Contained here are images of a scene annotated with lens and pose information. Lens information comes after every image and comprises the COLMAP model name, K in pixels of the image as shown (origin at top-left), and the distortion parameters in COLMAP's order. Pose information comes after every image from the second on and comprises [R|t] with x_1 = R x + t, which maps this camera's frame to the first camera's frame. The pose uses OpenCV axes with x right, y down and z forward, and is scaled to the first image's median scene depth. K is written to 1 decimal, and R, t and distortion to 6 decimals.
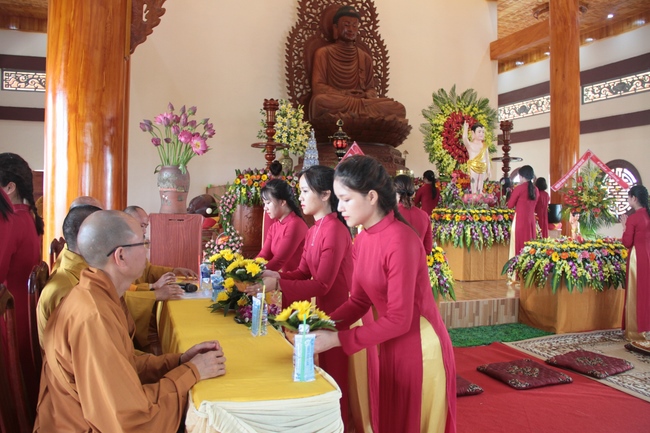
lens RADIAL K [[532.9, 0, 325.0], [0, 532.9, 216.5], [0, 0, 1]] dist [-0.183165, 0.116181]
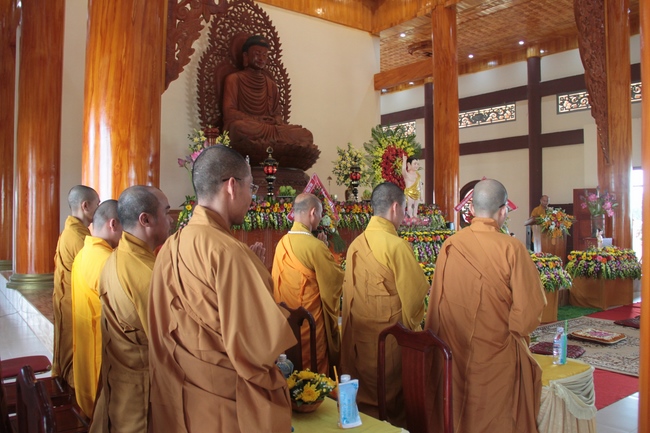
lens RADIAL K [[532.9, 0, 325.0], [0, 532.9, 216.5], [0, 0, 1]] dist [-0.183165, 0.116181]
pose [[0.952541, -0.013302, 0.304119, -0.148285], [0.021506, 0.999489, -0.023641, -0.012913], [-0.303649, 0.029060, 0.952341, -0.030794]]
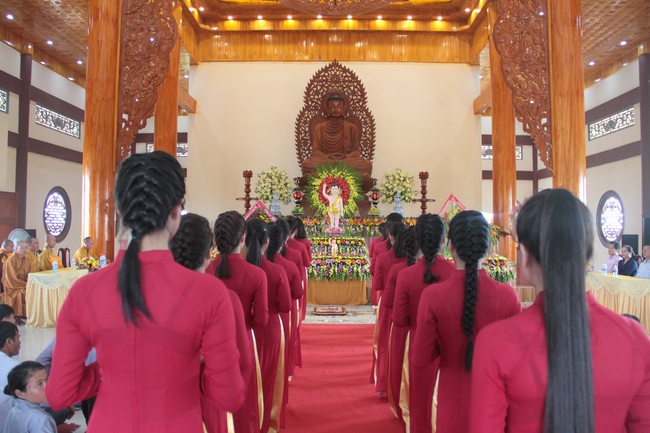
lens RADIAL K [[532.9, 0, 325.0], [0, 532.9, 216.5], [0, 0, 1]] dist [-0.183165, 0.116181]
pose [[0.939531, -0.020153, -0.341872, 0.488160], [0.000622, 0.998366, -0.057144, 0.009242], [0.342464, 0.053476, 0.938008, -0.319734]]
